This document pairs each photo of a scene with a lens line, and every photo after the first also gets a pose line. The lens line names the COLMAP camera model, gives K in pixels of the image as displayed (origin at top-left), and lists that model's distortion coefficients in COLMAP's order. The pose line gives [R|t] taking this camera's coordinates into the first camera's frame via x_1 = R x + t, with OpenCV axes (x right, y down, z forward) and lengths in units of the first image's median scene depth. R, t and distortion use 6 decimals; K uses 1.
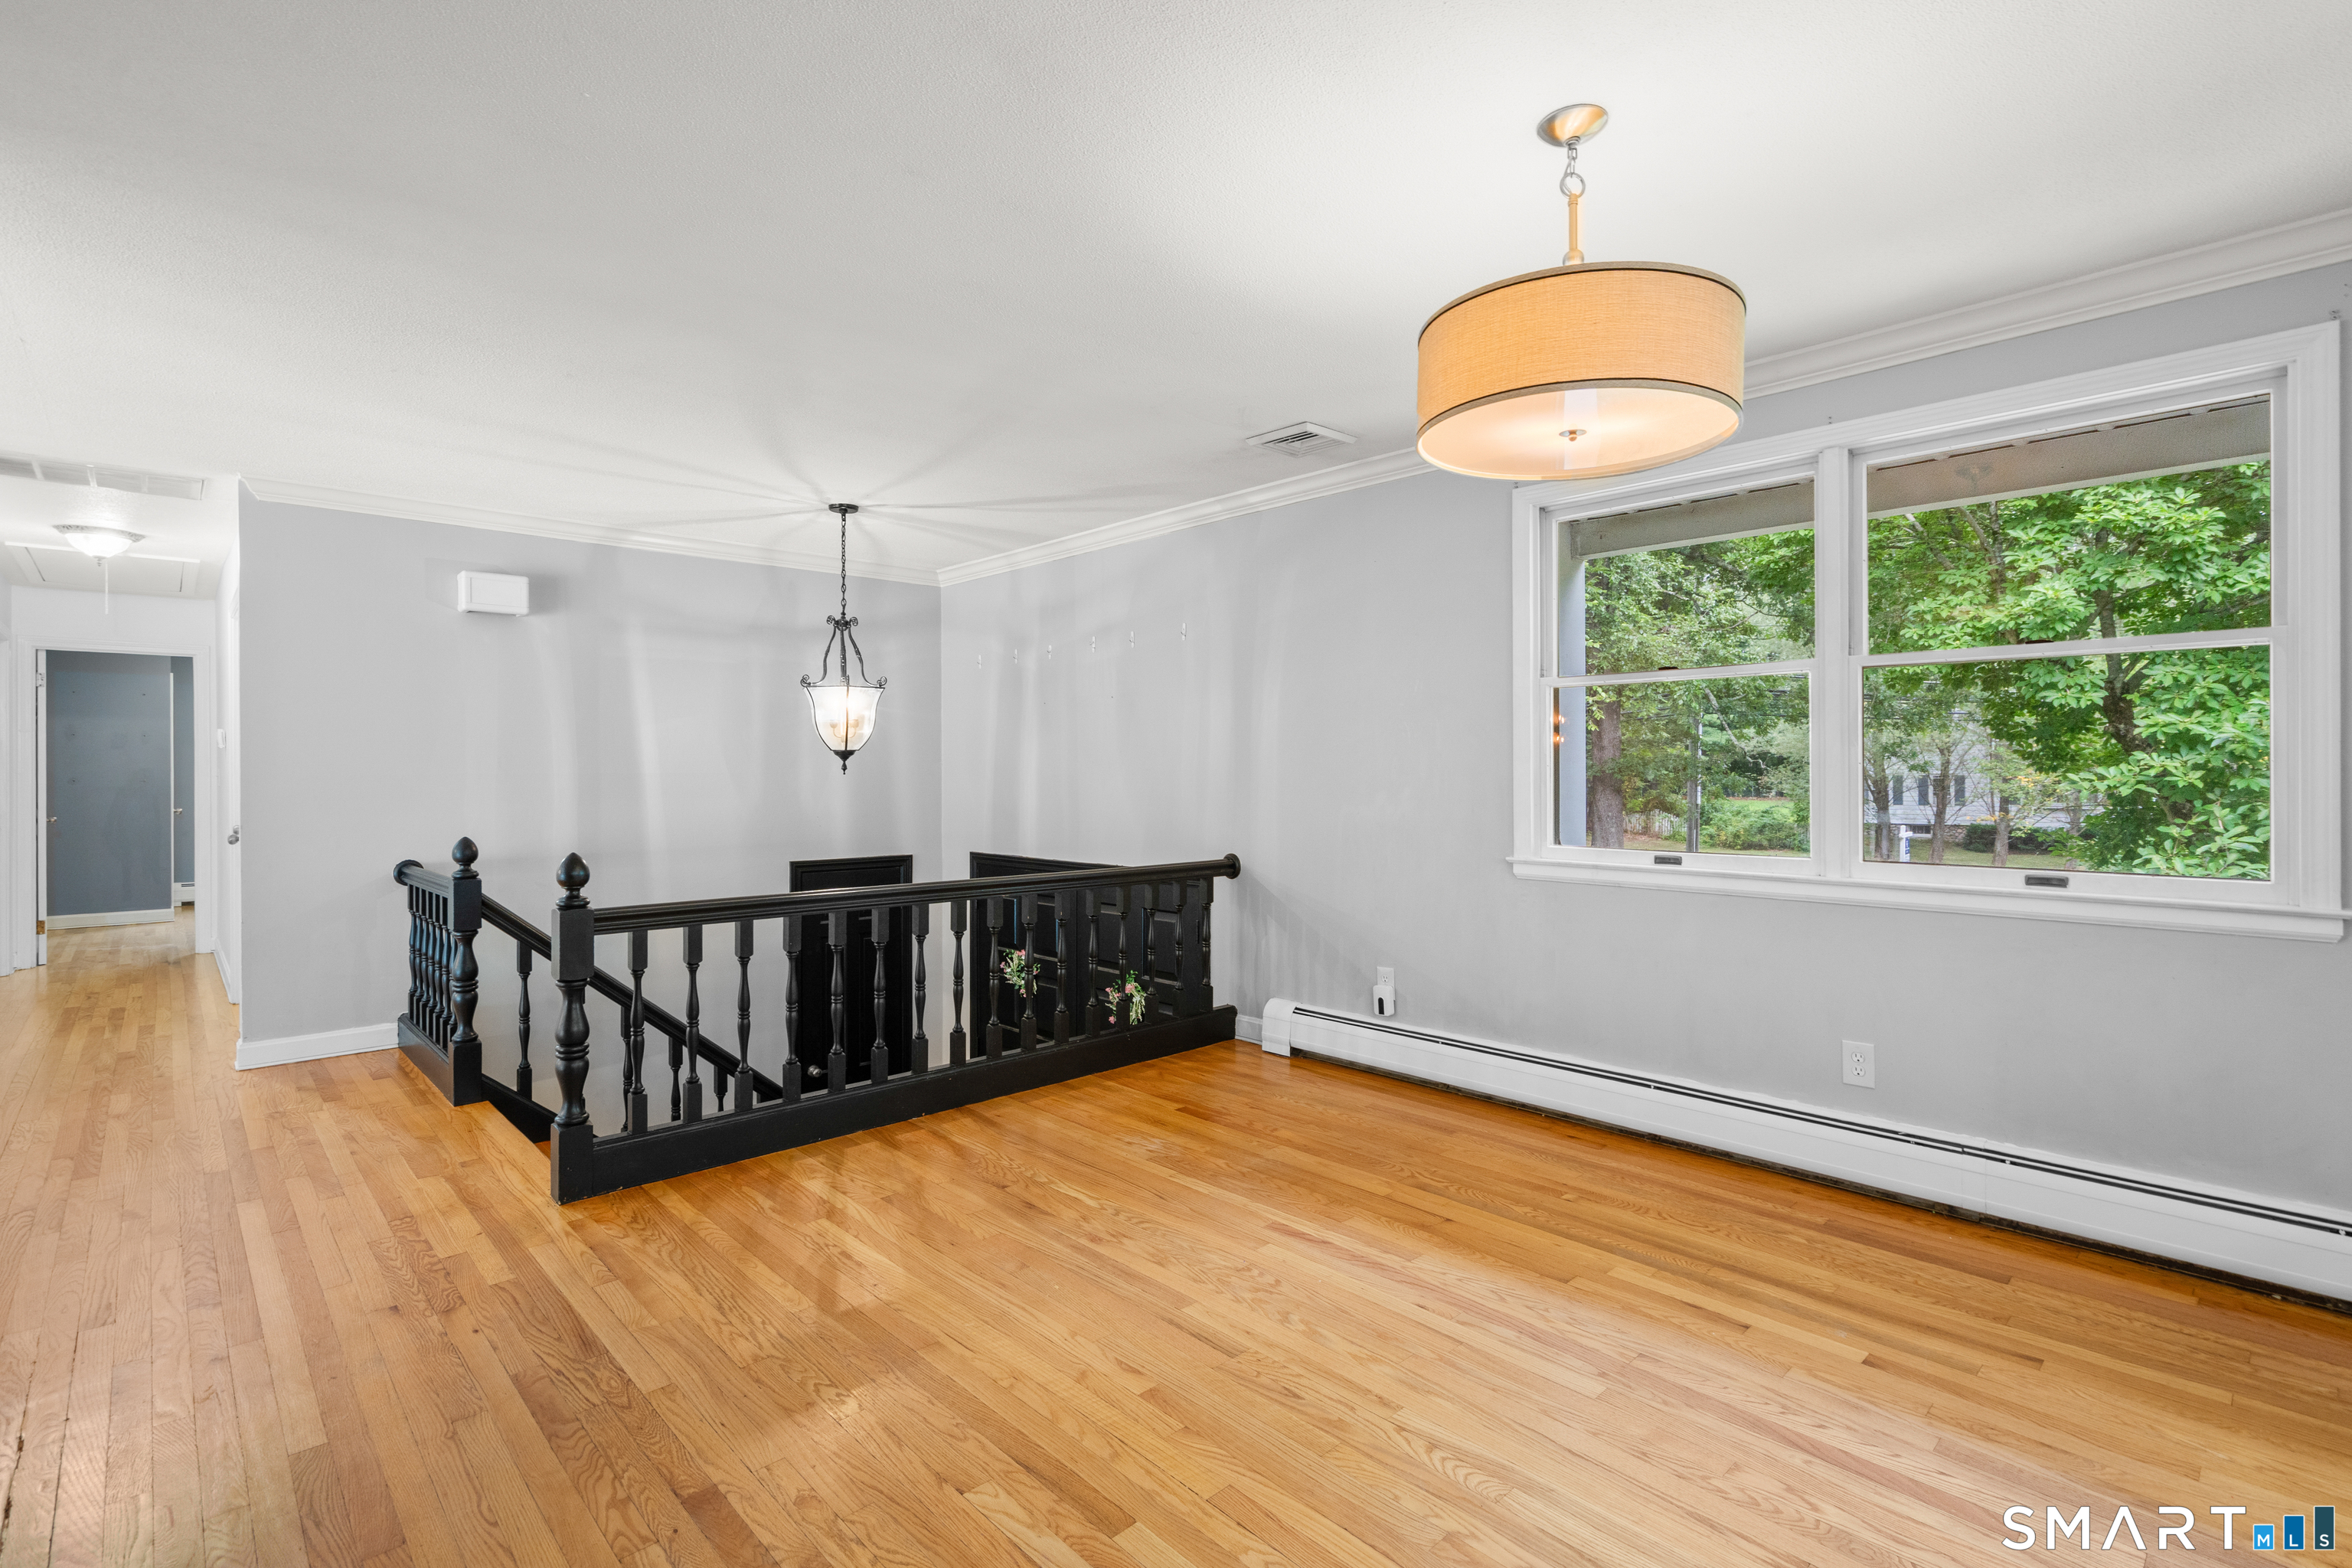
lens RADIAL K [[1083.8, 0, 1170.3], [0, 1083.8, 772.2], [0, 0, 1]] dist [-0.006994, 0.003960]
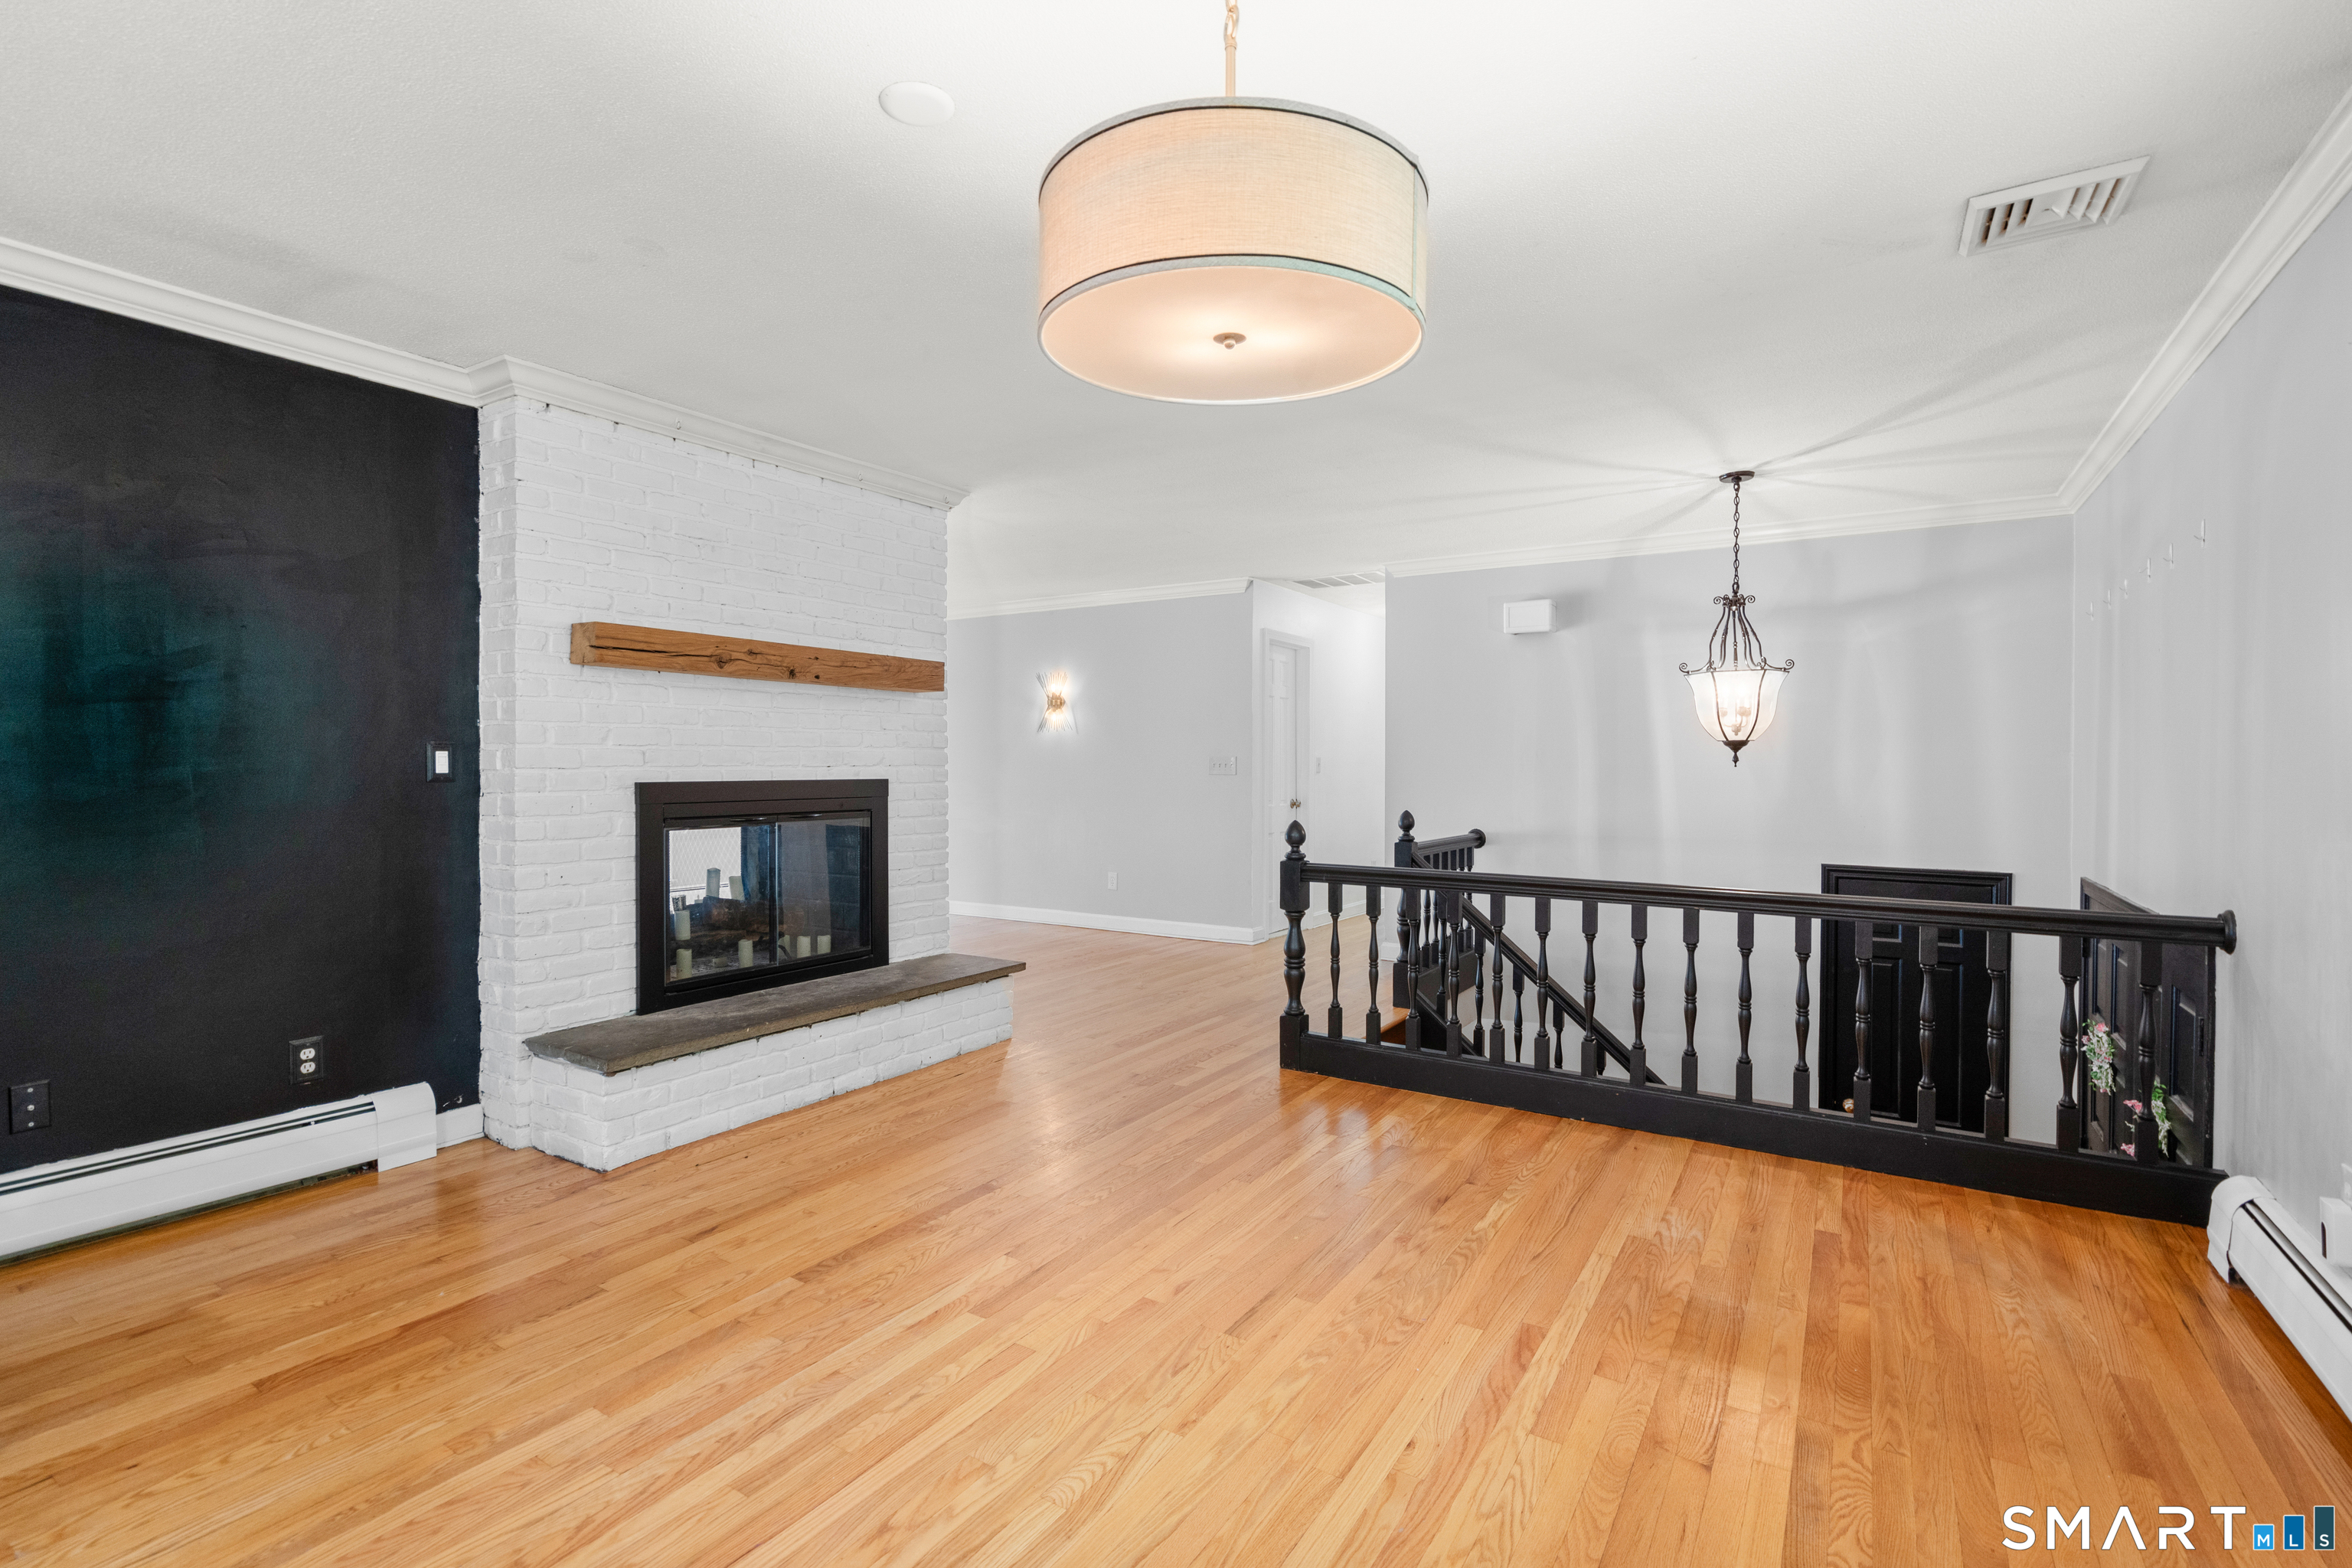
lens RADIAL K [[1083.8, 0, 1183.5], [0, 1083.8, 764.0], [0, 0, 1]] dist [-0.006994, 0.003960]
pose [[0.246730, 0.006350, -0.969063, 0.663177], [-0.005165, 0.999973, 0.005237, -0.003532], [0.969071, 0.003713, 0.246756, 0.448987]]
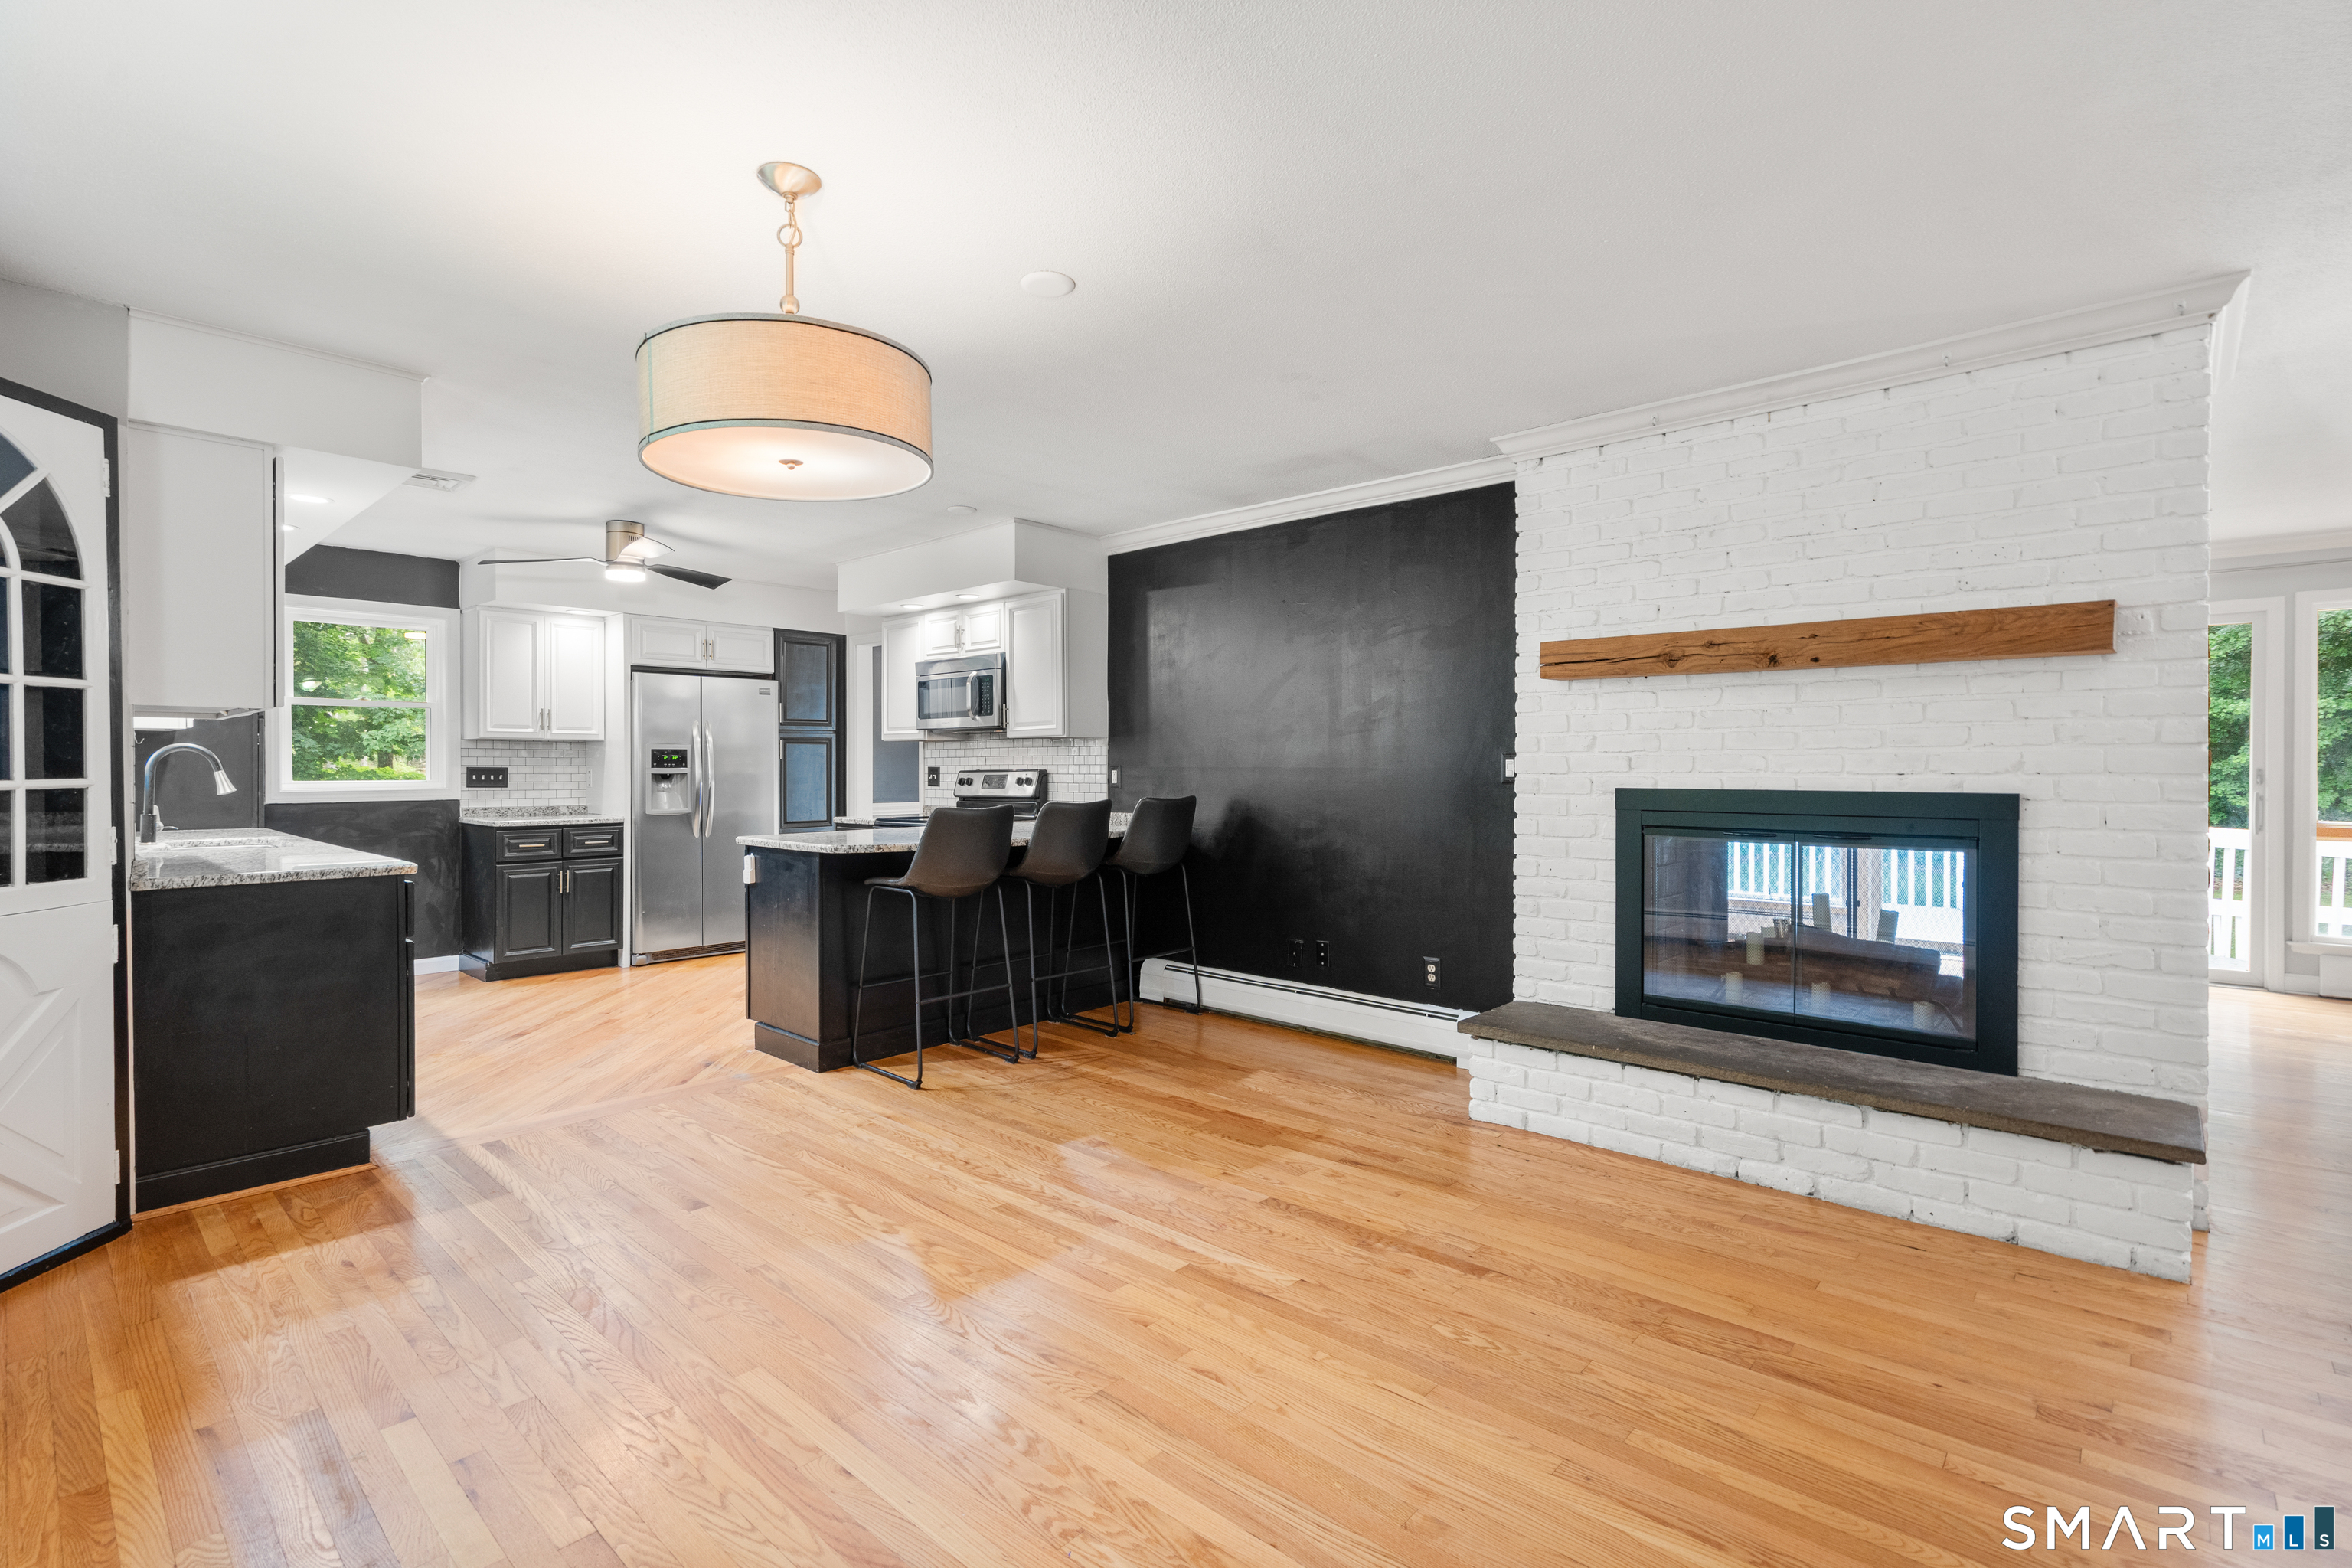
lens RADIAL K [[1083.8, 0, 1162.7], [0, 1083.8, 767.3], [0, 0, 1]] dist [-0.006994, 0.003960]
pose [[-0.997716, 0.004443, -0.067399, 0.041323], [0.004254, 0.999987, 0.002940, -0.003118], [0.067411, 0.002646, -0.997722, 1.236490]]
